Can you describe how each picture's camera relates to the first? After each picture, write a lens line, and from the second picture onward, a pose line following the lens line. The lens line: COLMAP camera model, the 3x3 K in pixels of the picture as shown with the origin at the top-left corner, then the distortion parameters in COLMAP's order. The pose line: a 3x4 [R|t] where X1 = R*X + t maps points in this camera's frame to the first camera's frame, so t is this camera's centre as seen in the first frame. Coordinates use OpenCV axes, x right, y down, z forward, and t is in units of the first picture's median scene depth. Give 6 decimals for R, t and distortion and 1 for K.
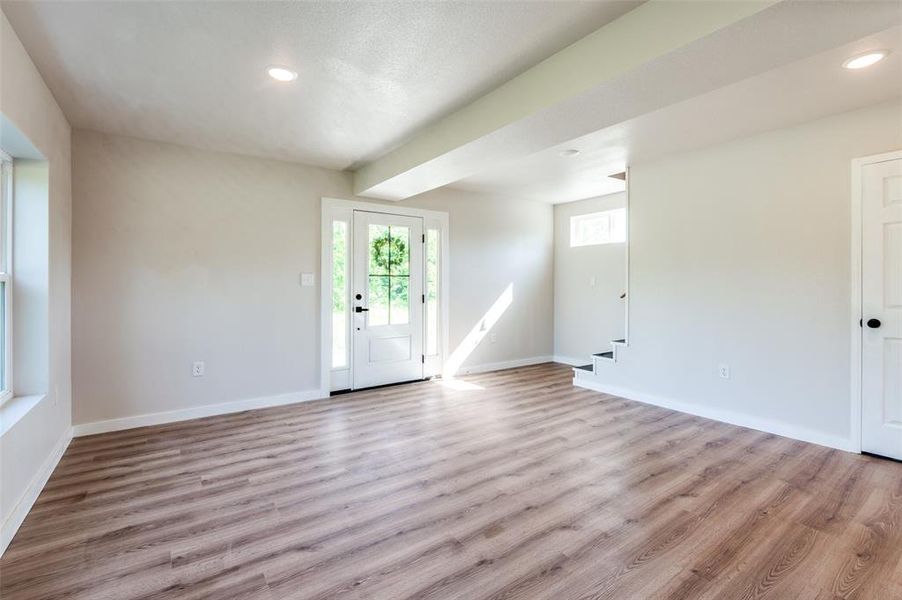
lens RADIAL K [[406.6, 0, 450.8], [0, 406.6, 286.2], [0, 0, 1]] dist [-0.012442, -0.001227]
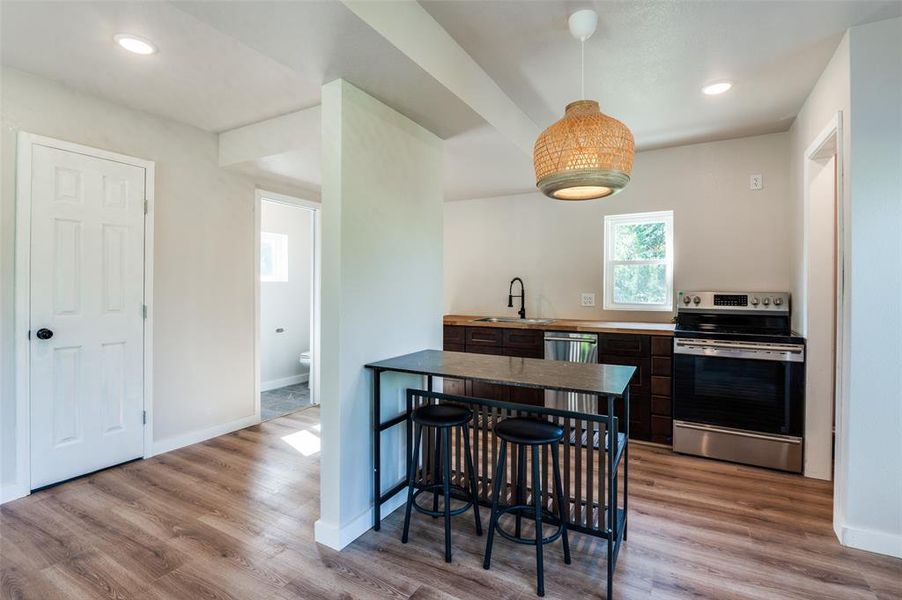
lens RADIAL K [[421.2, 0, 450.0], [0, 421.2, 292.6], [0, 0, 1]] dist [-0.019137, -0.000199]
pose [[-0.424240, -0.004525, 0.905539, -0.064135], [0.000430, 0.999986, 0.005198, 0.000345], [-0.905550, 0.002594, -0.424232, 0.348382]]
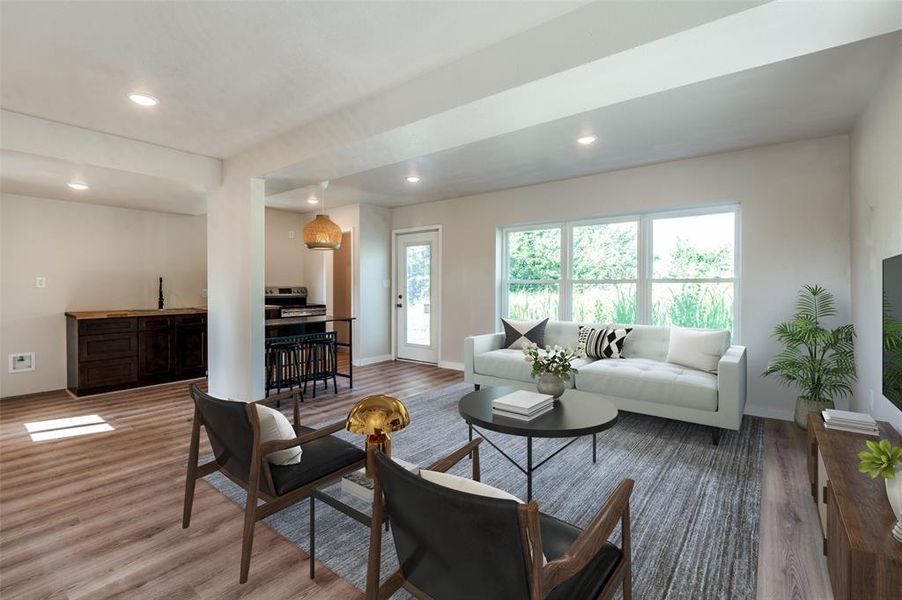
lens RADIAL K [[406.6, 0, 450.8], [0, 406.6, 286.2], [0, 0, 1]] dist [-0.012442, -0.001227]
pose [[-0.954802, 0.005893, -0.297183, 0.244005], [0.005178, 0.999981, 0.003194, -0.001579], [0.297196, 0.001511, -0.954815, 1.144606]]
